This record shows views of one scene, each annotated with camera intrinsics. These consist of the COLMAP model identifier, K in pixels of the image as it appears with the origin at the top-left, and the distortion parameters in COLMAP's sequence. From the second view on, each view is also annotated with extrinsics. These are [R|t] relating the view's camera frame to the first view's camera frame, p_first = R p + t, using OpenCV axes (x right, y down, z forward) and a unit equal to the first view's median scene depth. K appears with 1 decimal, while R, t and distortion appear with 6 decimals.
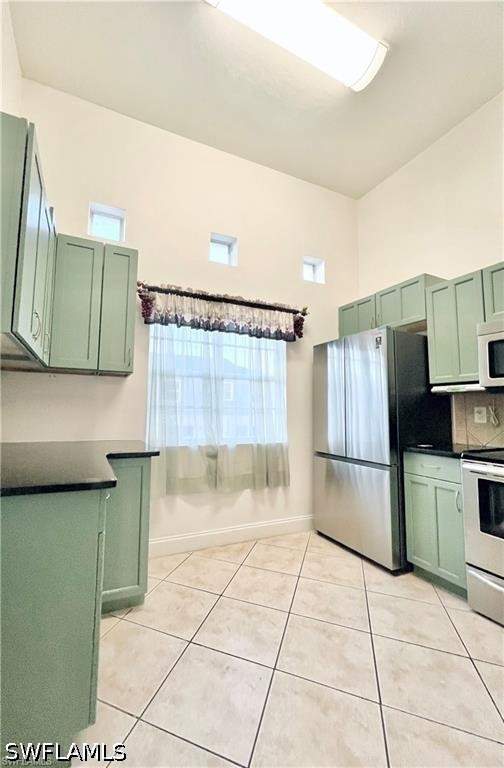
lens RADIAL K [[313.6, 0, 251.0], [0, 313.6, 381.2], [0, 0, 1]] dist [0.014517, 0.000234]
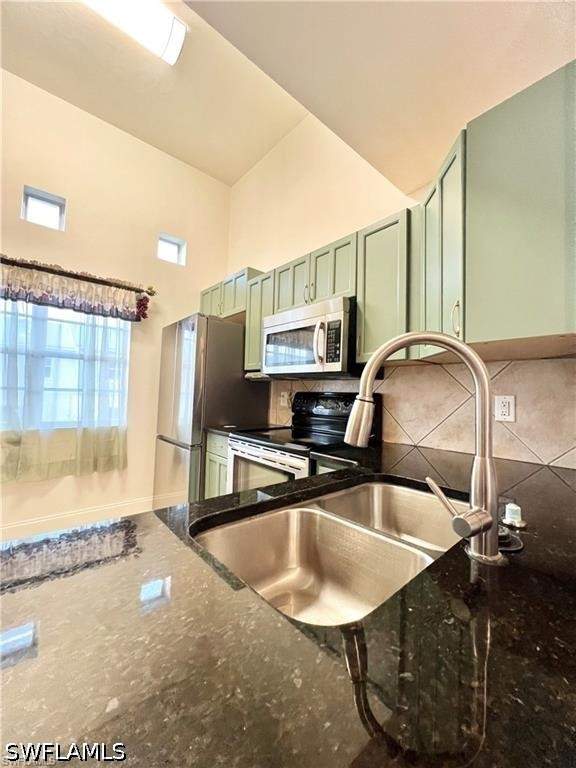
lens RADIAL K [[307.4, 0, 289.6], [0, 307.4, 385.2], [0, 0, 1]] dist [0.000186, -0.000082]
pose [[0.954300, 0.021424, 0.298082, 0.326705], [-0.040604, 0.997473, 0.058302, -0.006902], [-0.296080, -0.067741, 0.952758, -0.052143]]
